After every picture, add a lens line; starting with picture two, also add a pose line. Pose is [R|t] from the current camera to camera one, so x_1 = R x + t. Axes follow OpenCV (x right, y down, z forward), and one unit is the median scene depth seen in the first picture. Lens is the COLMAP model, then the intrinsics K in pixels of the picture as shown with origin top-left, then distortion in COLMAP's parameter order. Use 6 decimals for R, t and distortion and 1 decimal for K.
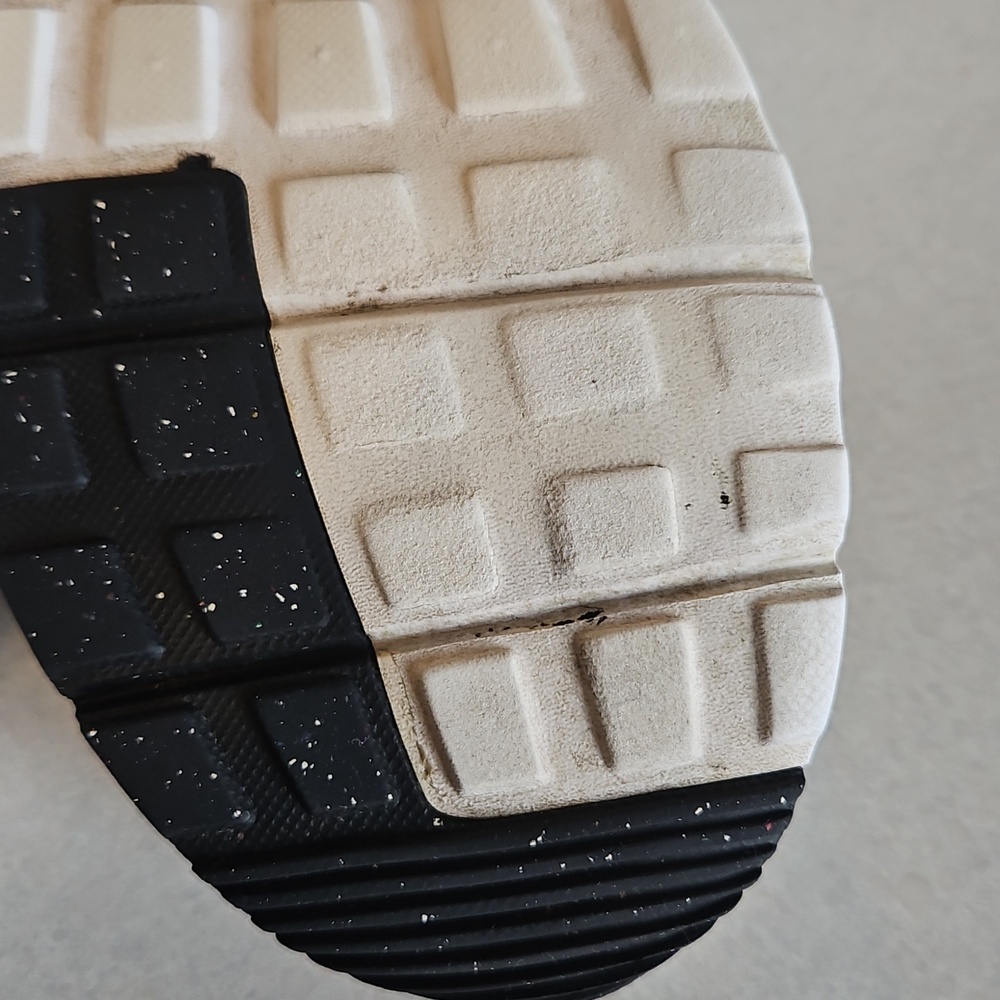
lens RADIAL K [[1461.2, 0, 499.6], [0, 1461.2, 488.4], [0, 0, 1]] dist [0.075240, -0.139010]
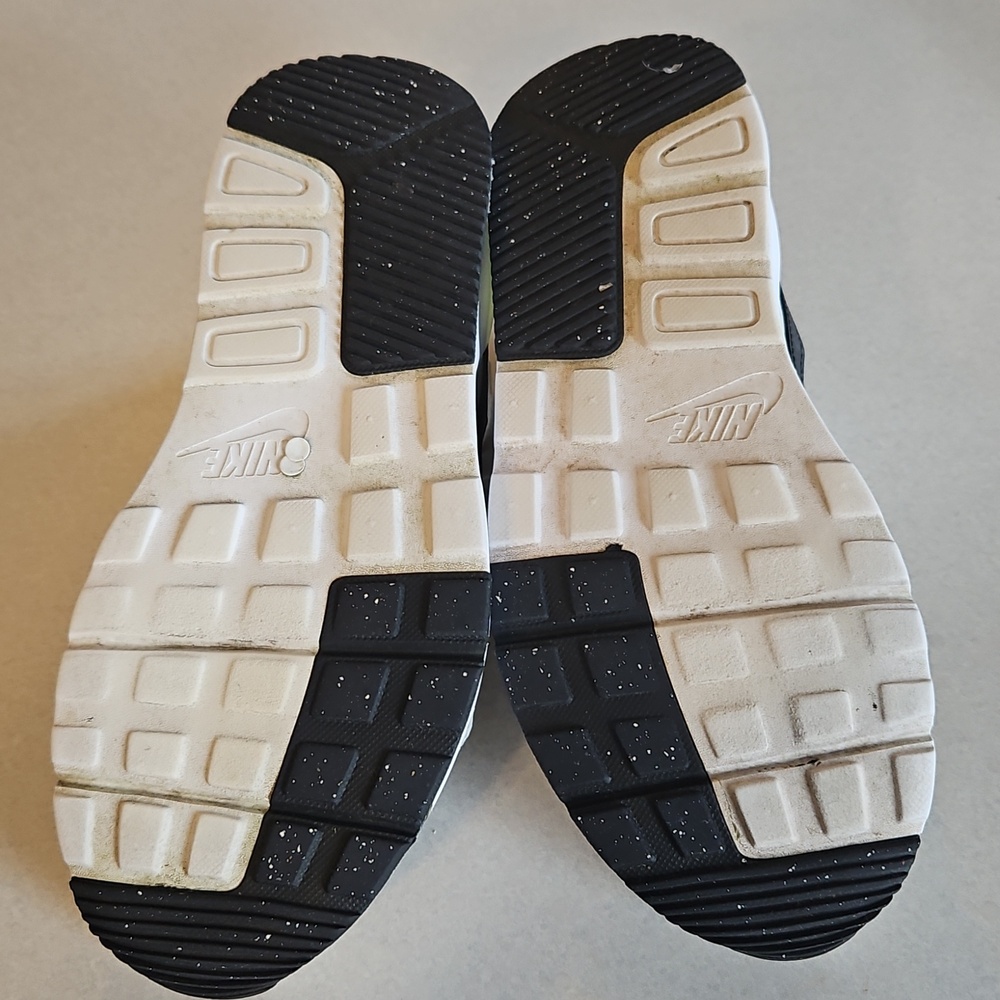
lens RADIAL K [[1461.2, 0, 499.6], [0, 1461.2, 488.4], [0, 0, 1]] dist [0.075240, -0.139010]
pose [[0.994136, -0.028639, -0.104280, -0.156852], [0.017976, 0.994643, -0.101796, -0.099197], [0.106637, 0.099325, 0.989325, -1.202823]]
